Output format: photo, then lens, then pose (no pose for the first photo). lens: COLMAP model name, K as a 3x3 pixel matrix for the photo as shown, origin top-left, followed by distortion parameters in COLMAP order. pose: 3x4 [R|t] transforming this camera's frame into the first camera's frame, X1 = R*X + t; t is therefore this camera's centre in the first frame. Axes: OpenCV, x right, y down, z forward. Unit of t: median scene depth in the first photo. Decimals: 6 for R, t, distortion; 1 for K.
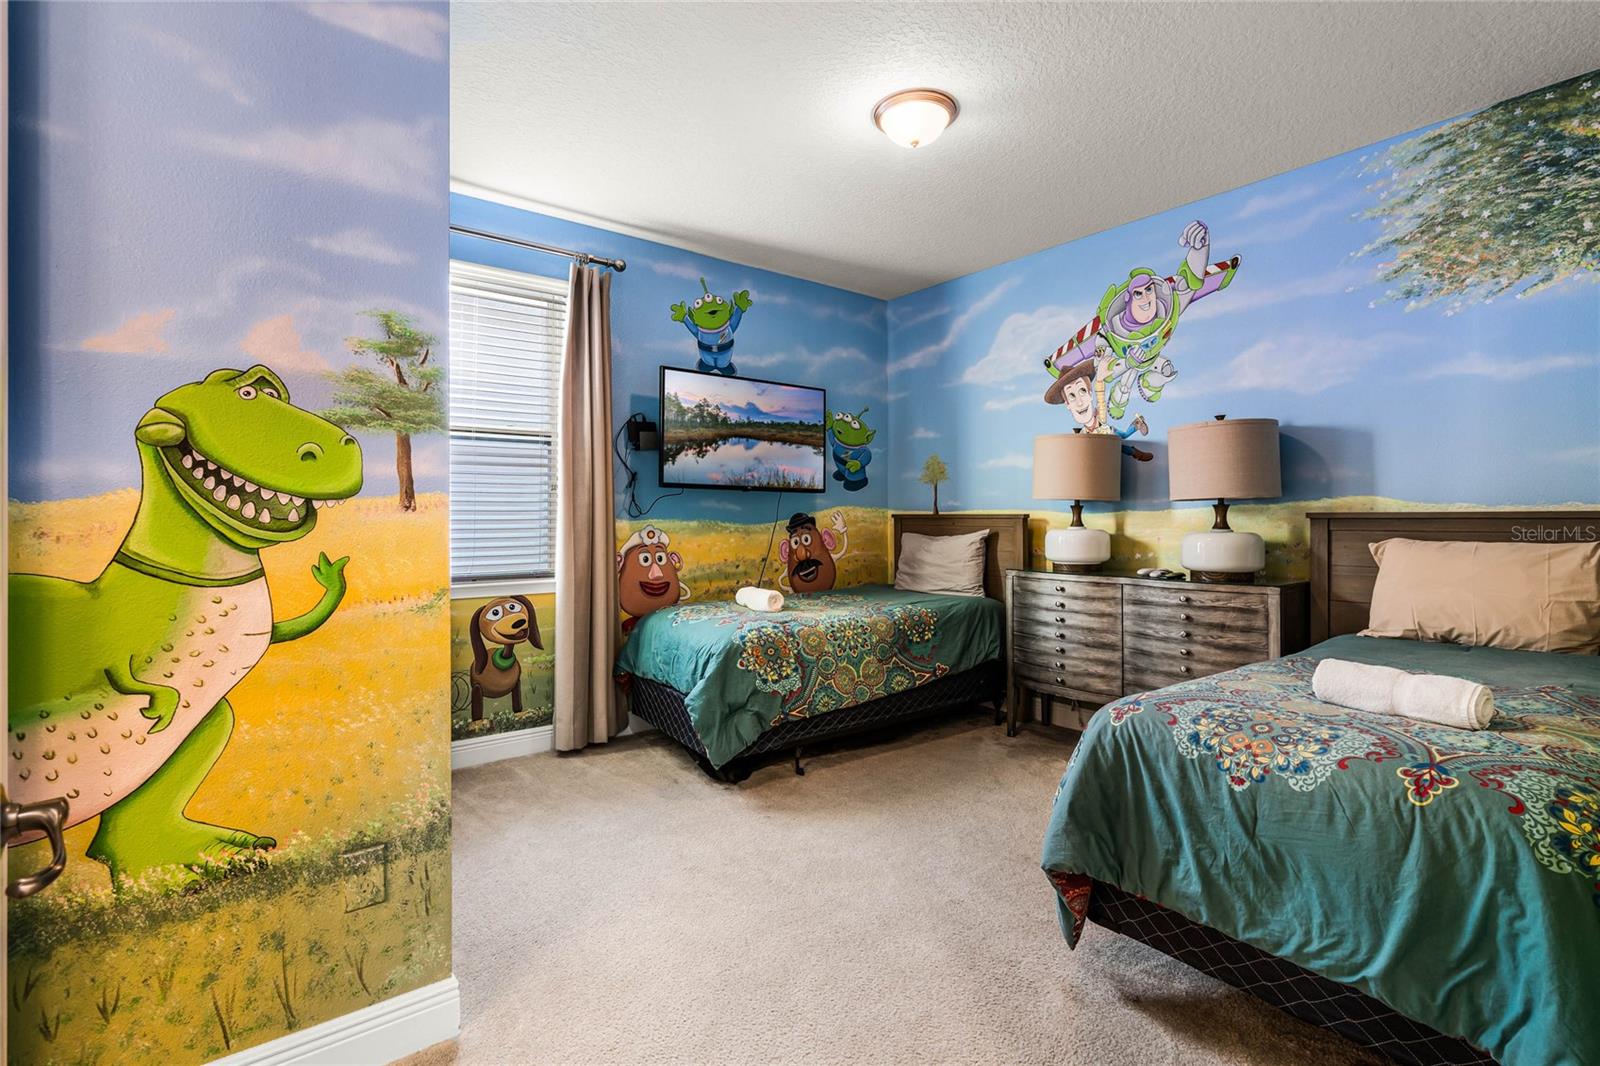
lens RADIAL K [[731.7, 0, 768.3], [0, 731.7, 516.2], [0, 0, 1]] dist [-0.001082, 0.000099]
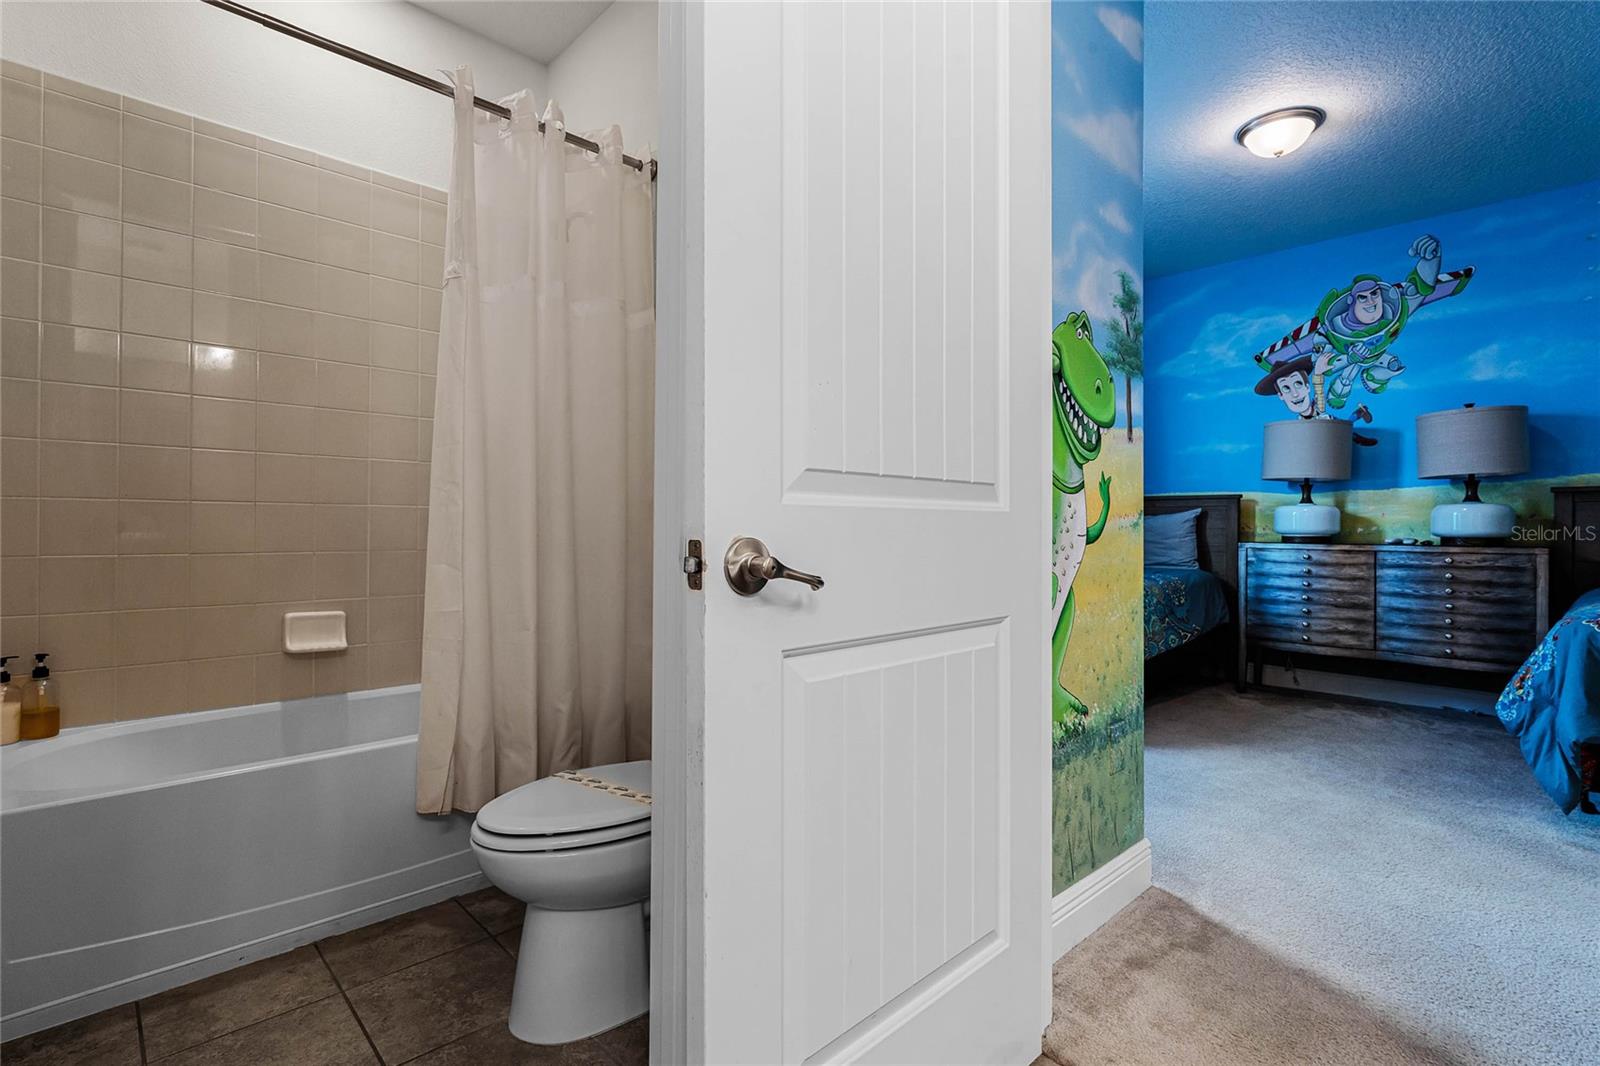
lens RADIAL K [[731.7, 0, 843.7], [0, 731.7, 518.1], [0, 0, 1]] dist [-0.001082, 0.000099]
pose [[0.995884, 0.011566, 0.089896, -0.406943], [-0.011713, 0.999931, 0.001107, 0.046198], [-0.089877, -0.002155, 0.995951, -0.053383]]
